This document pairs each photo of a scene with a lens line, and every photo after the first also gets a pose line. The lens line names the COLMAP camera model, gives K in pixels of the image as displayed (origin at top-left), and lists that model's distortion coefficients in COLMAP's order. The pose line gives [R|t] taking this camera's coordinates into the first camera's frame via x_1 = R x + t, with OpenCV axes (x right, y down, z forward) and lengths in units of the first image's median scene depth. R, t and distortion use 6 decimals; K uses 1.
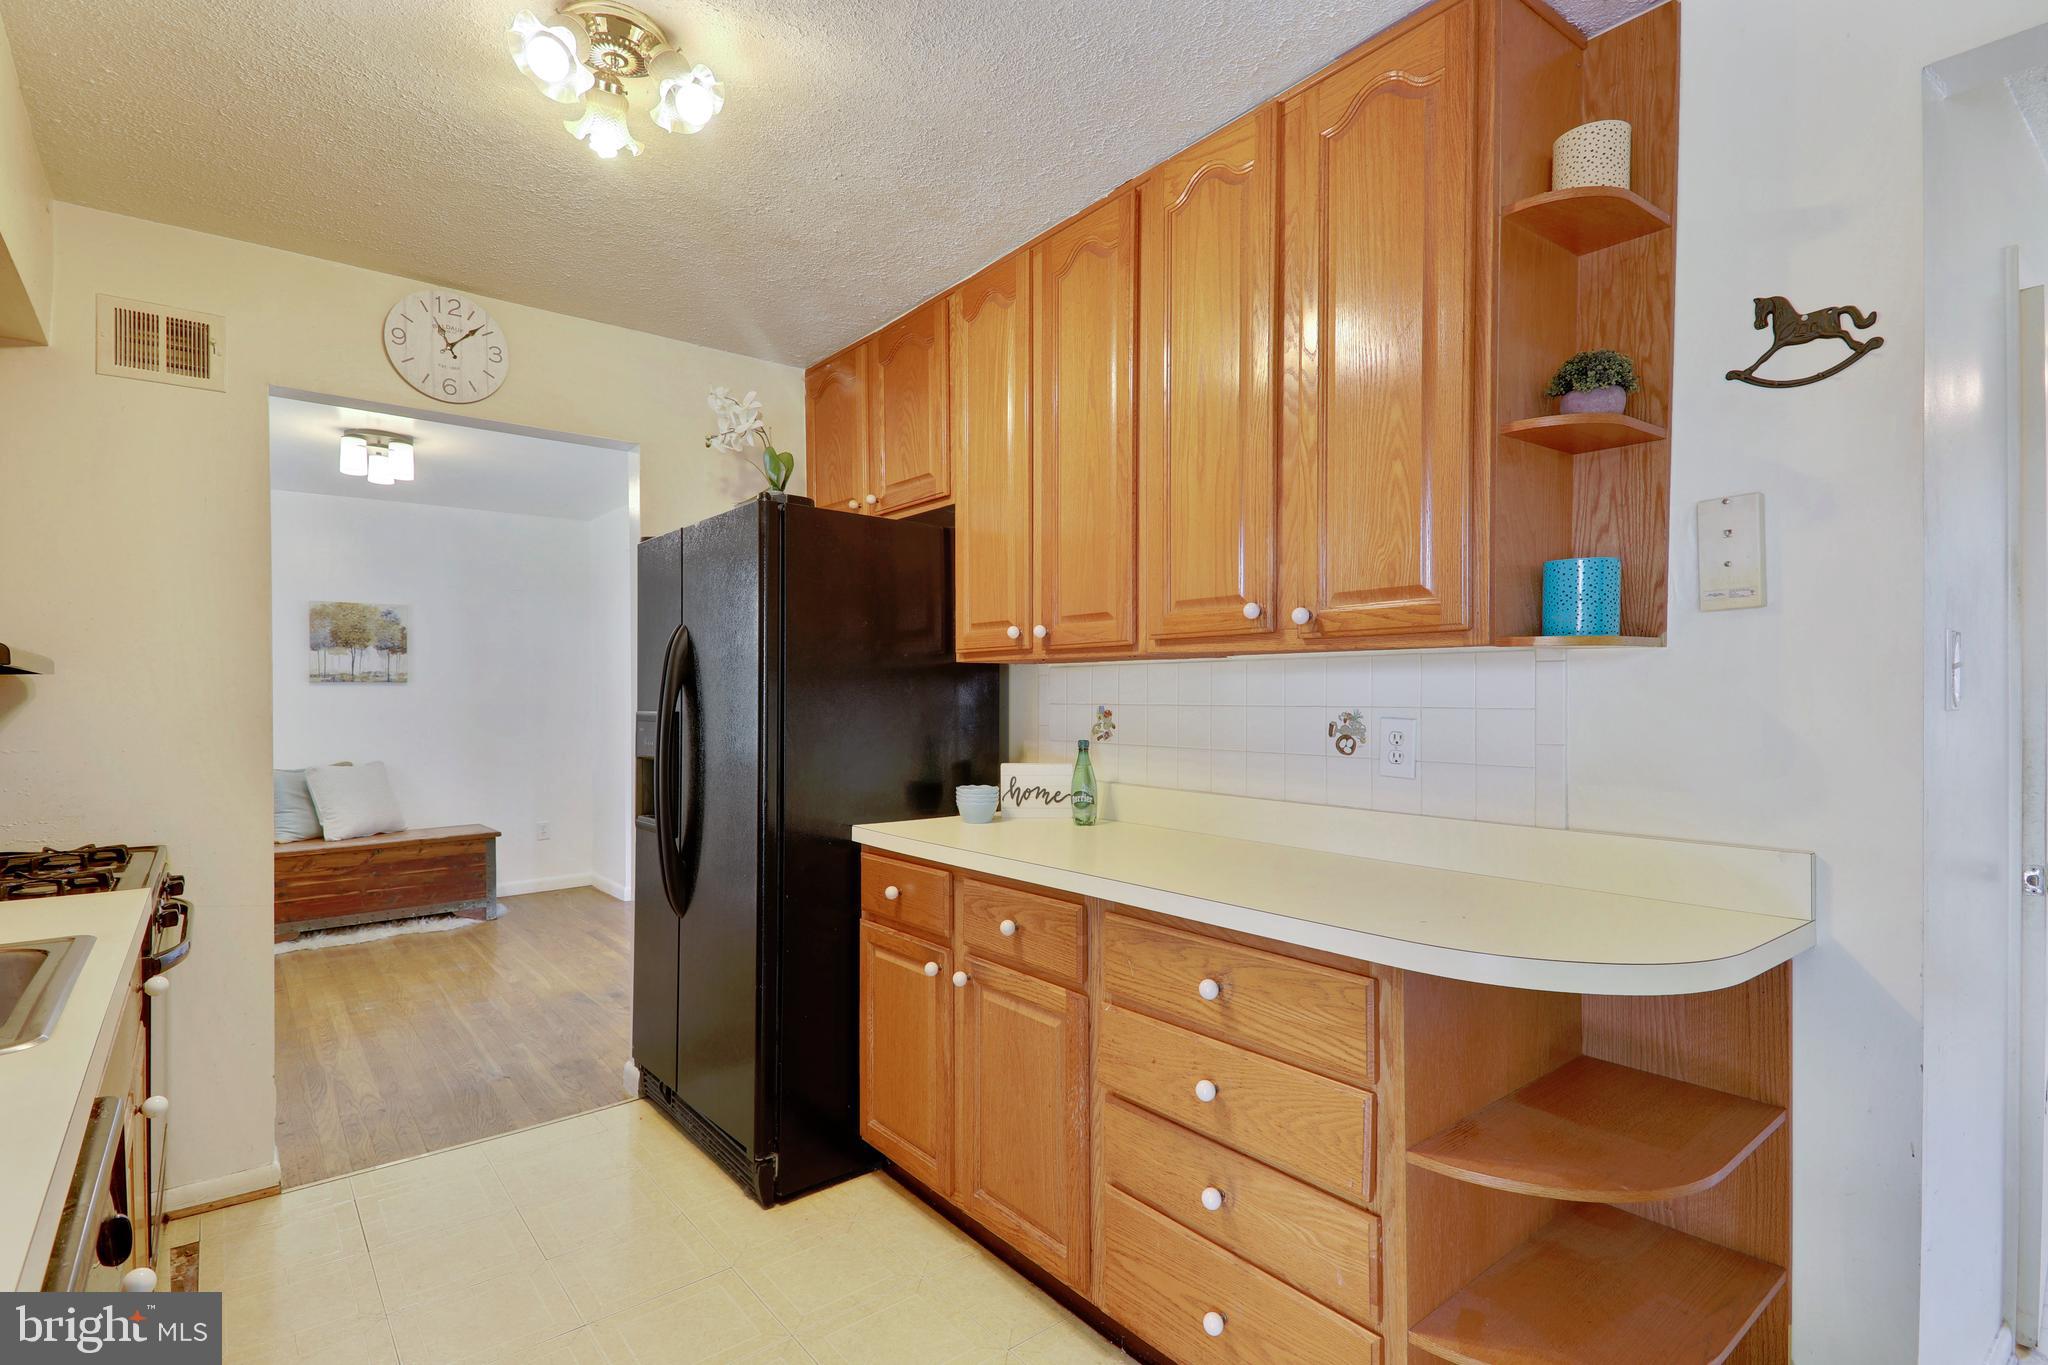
lens RADIAL K [[968.8, 0, 1026.0], [0, 968.8, 695.1], [0, 0, 1]] dist [0.080665, -0.048318]
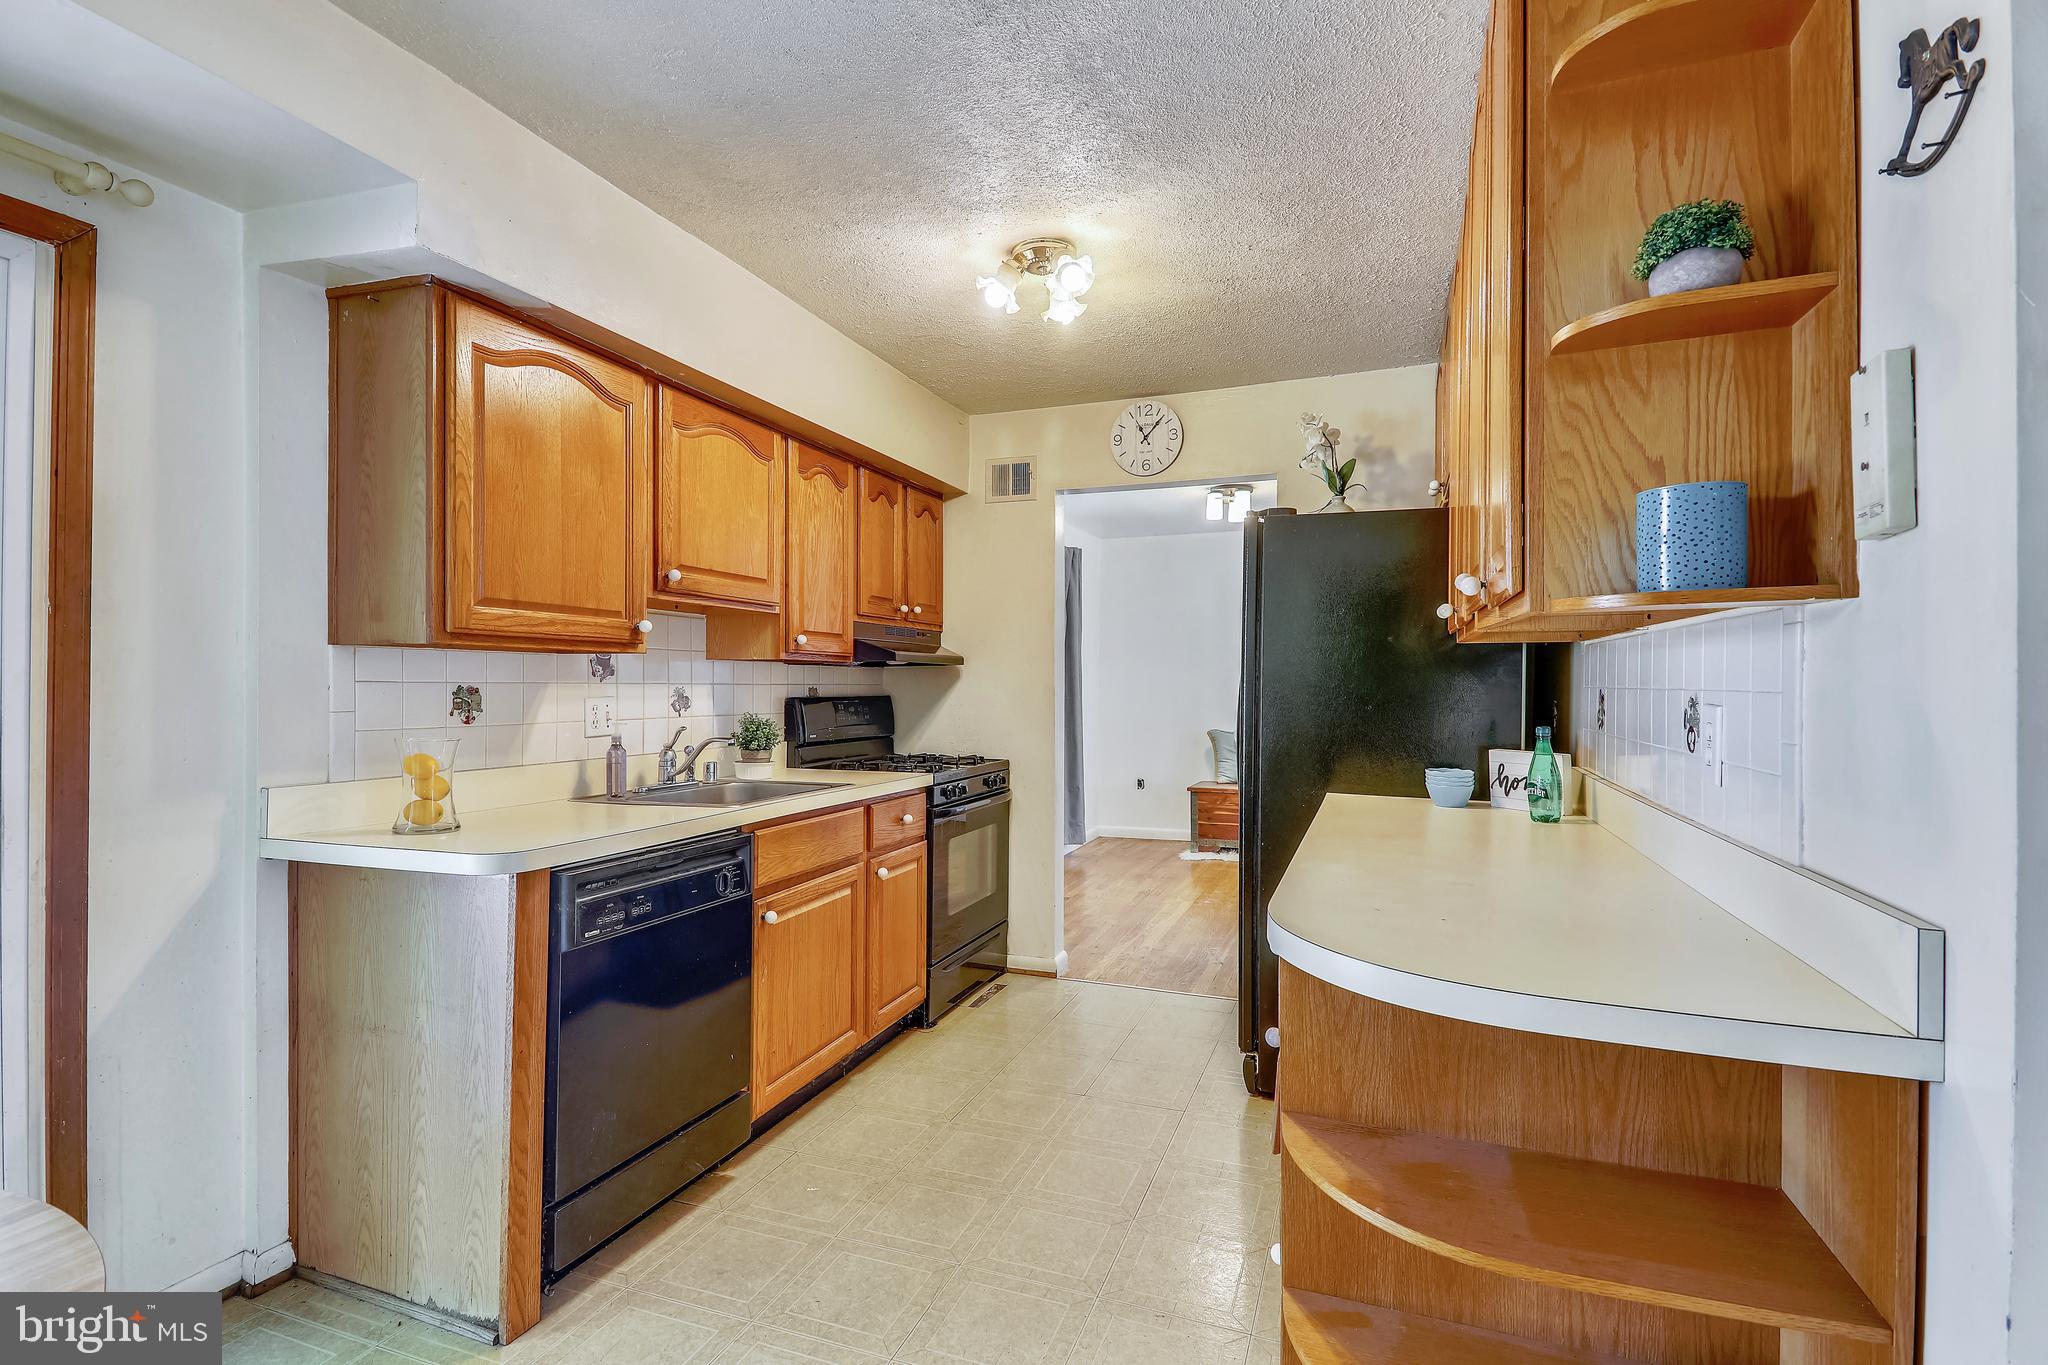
lens RADIAL K [[968.8, 0, 1026.0], [0, 968.8, 695.1], [0, 0, 1]] dist [0.080665, -0.048318]
pose [[0.513063, 0.014510, -0.858228, 0.625509], [-0.003823, 0.999886, 0.014620, 0.006249], [0.858343, -0.004220, 0.513060, 0.130951]]
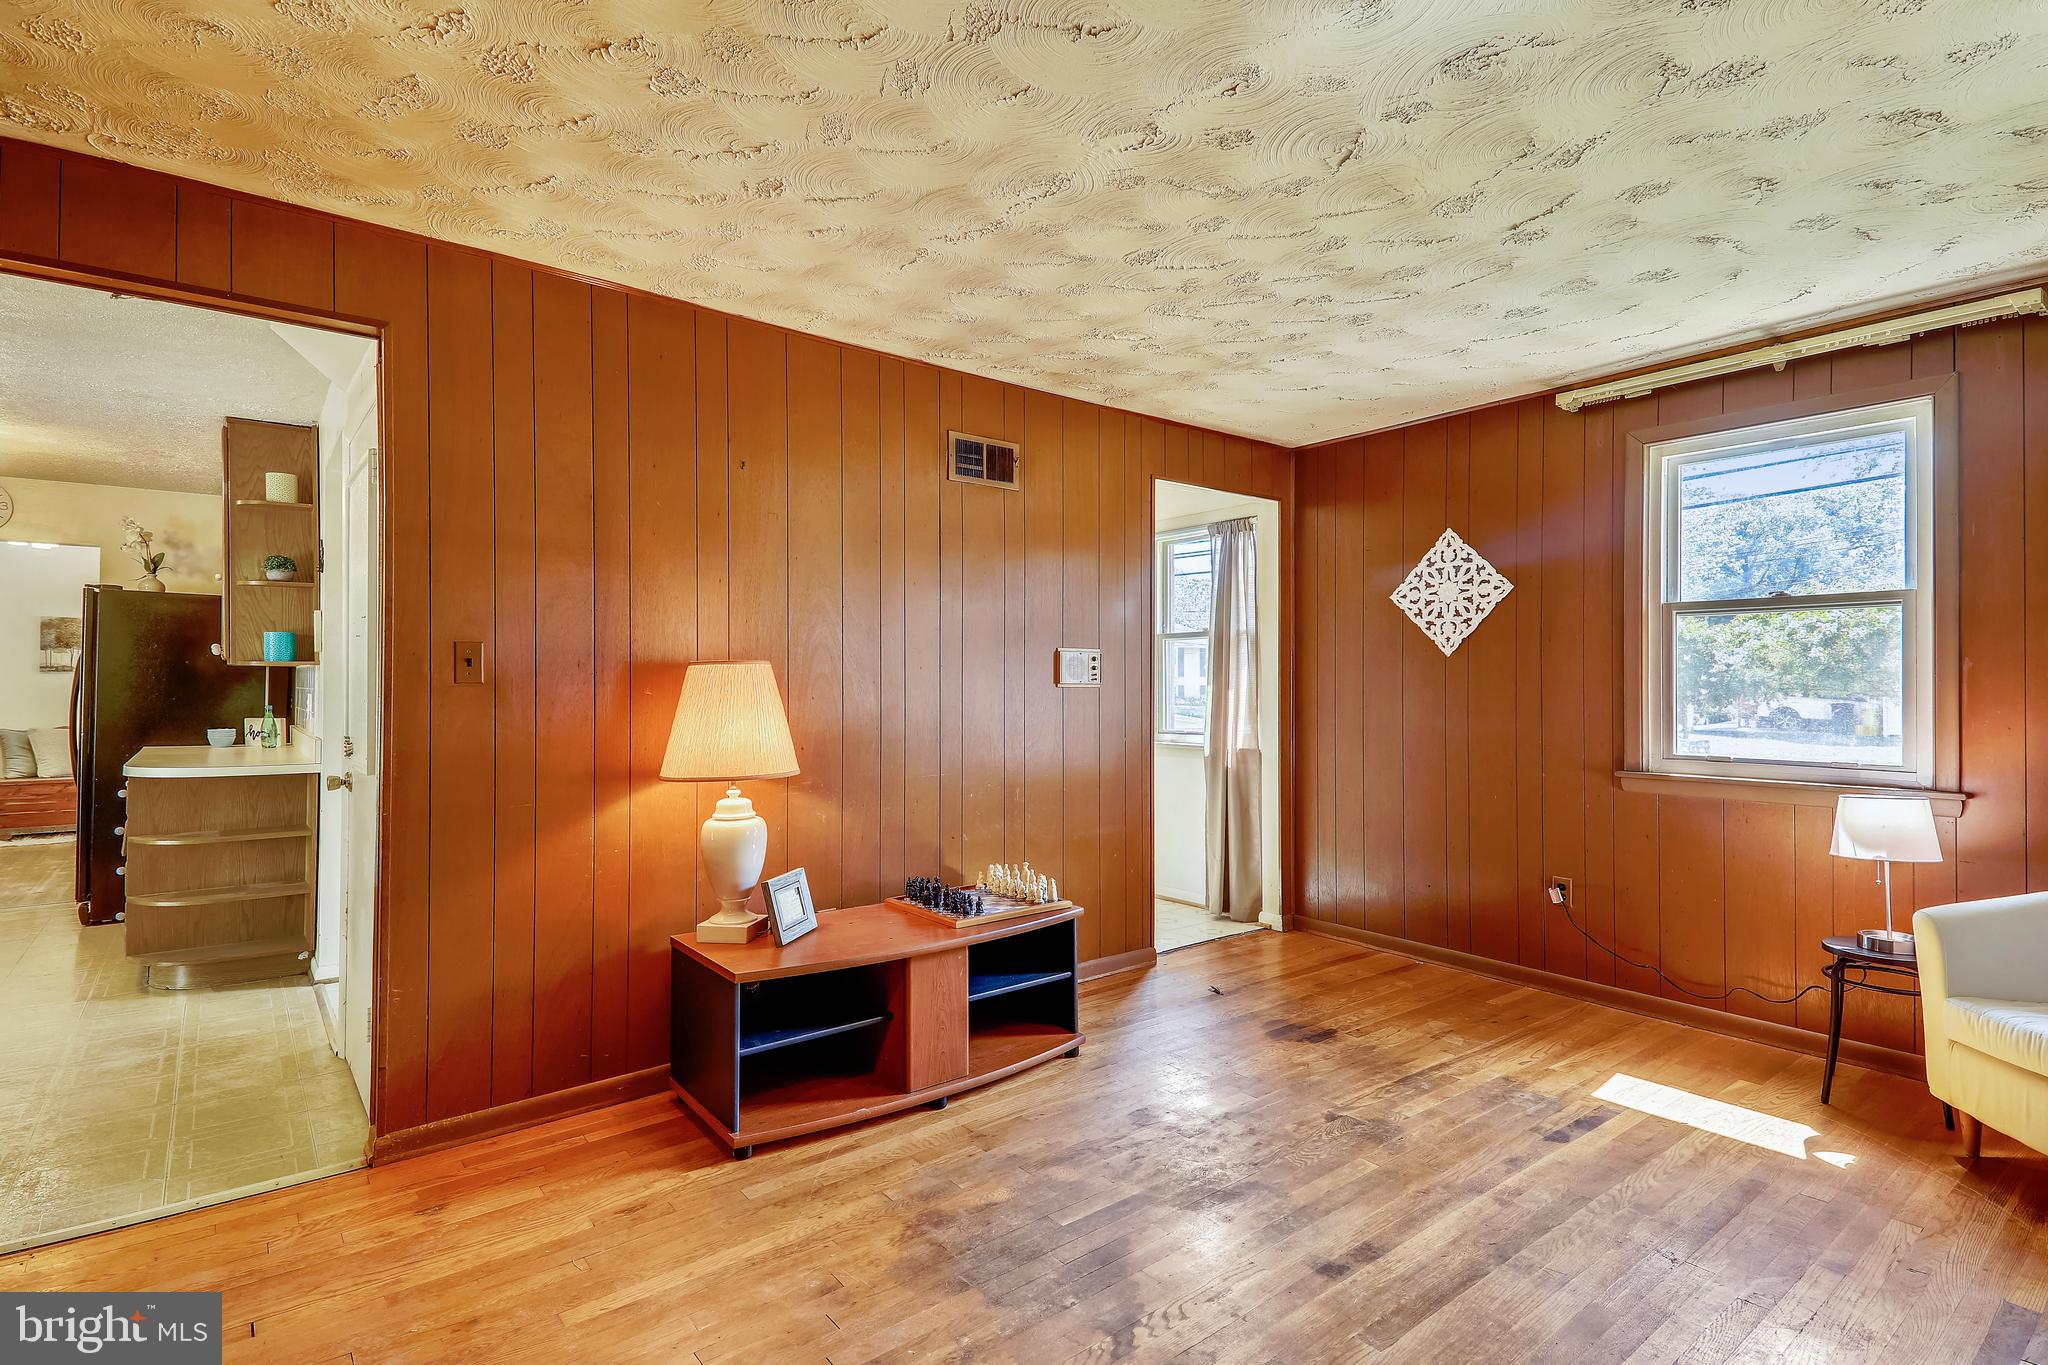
lens RADIAL K [[991.4, 0, 1024.0], [0, 991.4, 682.5], [0, 0, 1]] dist [-0.001746, -0.000380]
pose [[0.999882, 0.012252, 0.009309, 1.679281], [-0.012169, 0.999887, -0.008841, -0.003225], [-0.009417, 0.008727, 0.999918, -1.107799]]
